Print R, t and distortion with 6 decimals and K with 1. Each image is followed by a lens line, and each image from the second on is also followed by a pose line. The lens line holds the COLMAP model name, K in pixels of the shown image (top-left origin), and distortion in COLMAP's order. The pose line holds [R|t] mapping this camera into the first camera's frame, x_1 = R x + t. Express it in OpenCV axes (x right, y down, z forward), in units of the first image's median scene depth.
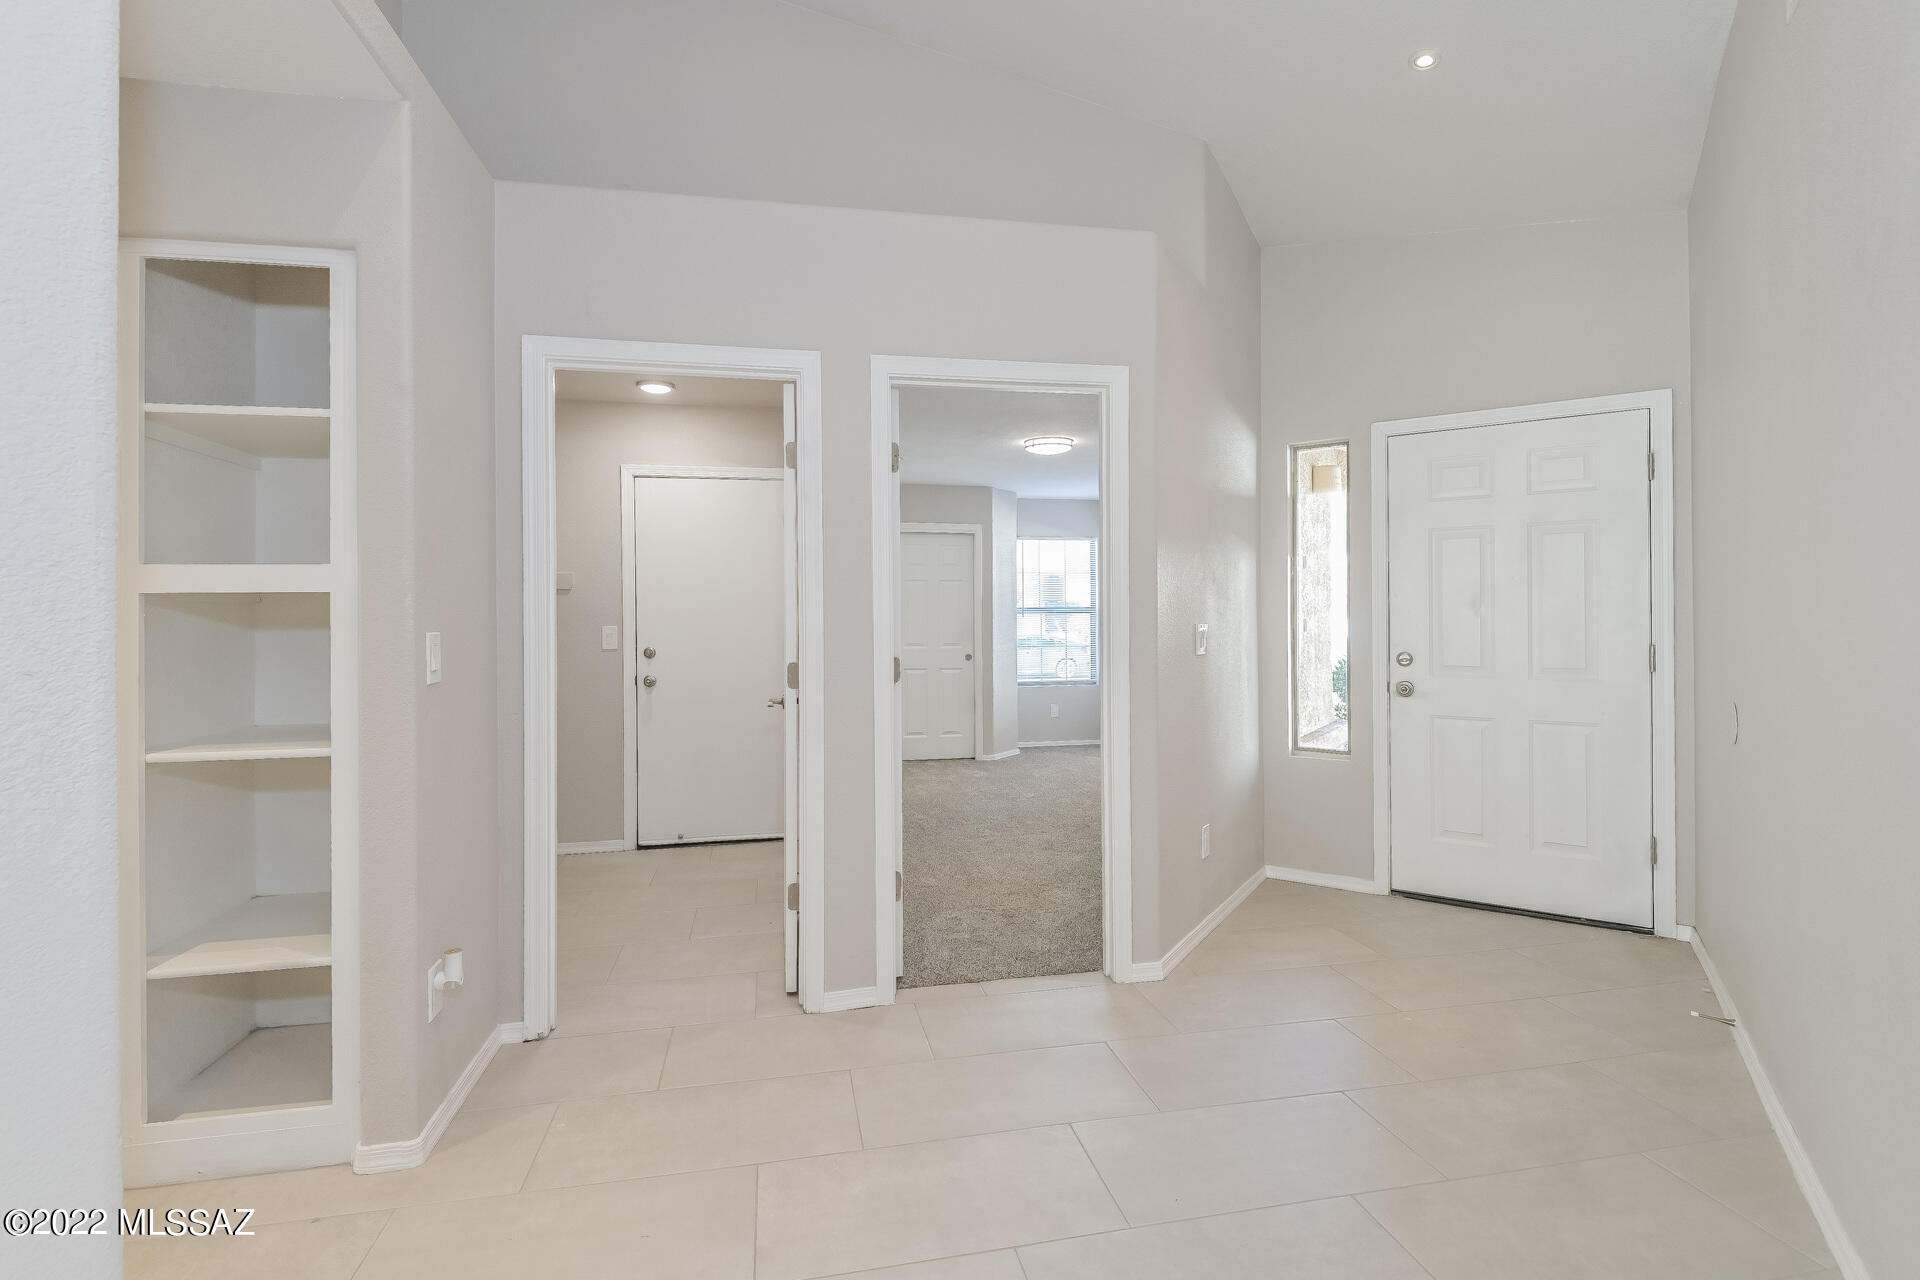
lens RADIAL K [[890.8, 0, 951.1], [0, 890.8, 634.3], [0, 0, 1]] dist [0.000928, 0.000040]
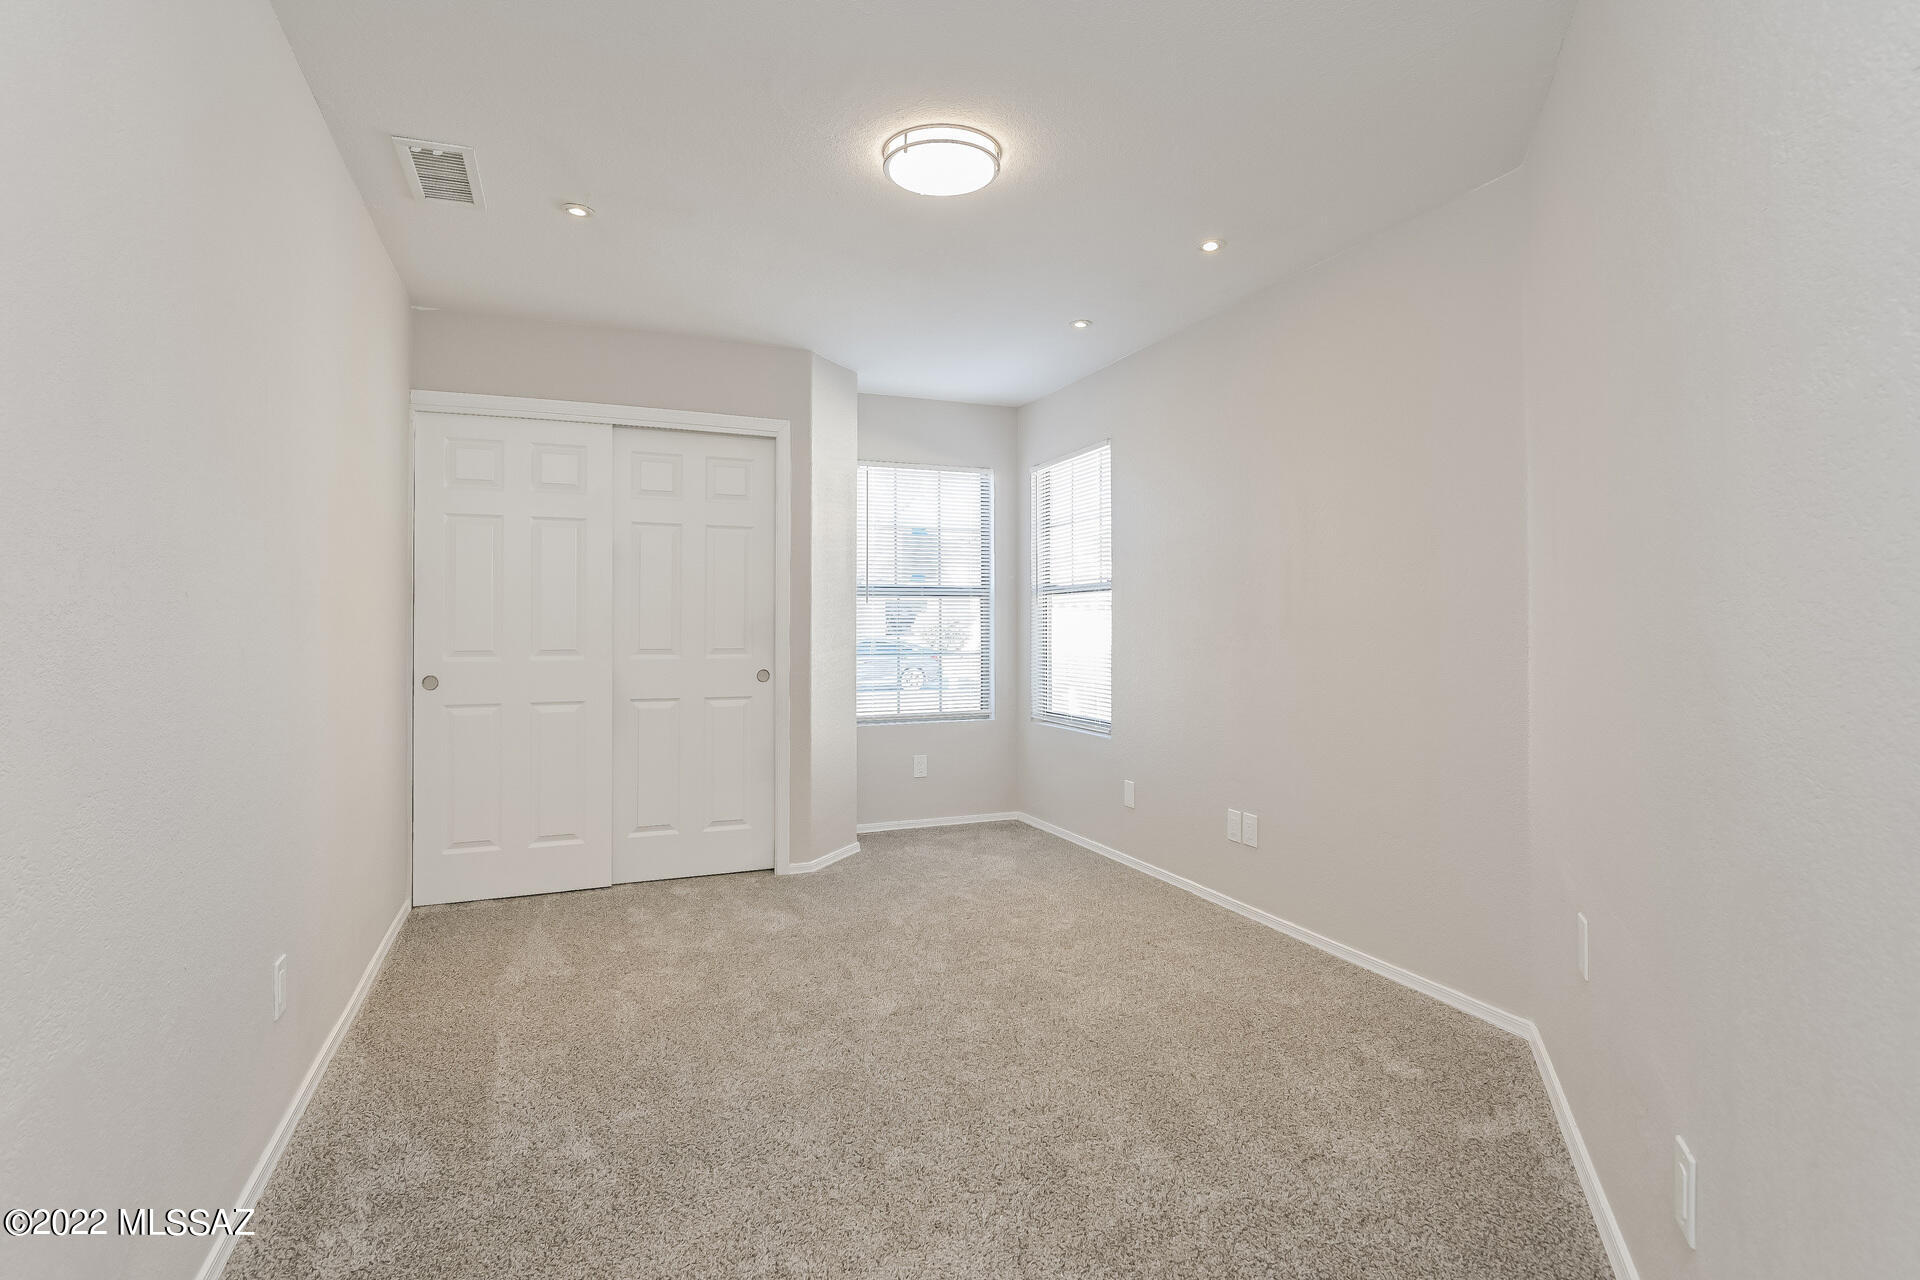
lens RADIAL K [[976.7, 0, 956.0], [0, 976.7, 621.9], [0, 0, 1]] dist [-0.001118, 0.000029]
pose [[0.983674, 0.010040, 0.179681, 0.026276], [-0.007120, 0.999832, -0.016885, 0.003315], [-0.179821, 0.015330, 0.983580, 0.398070]]
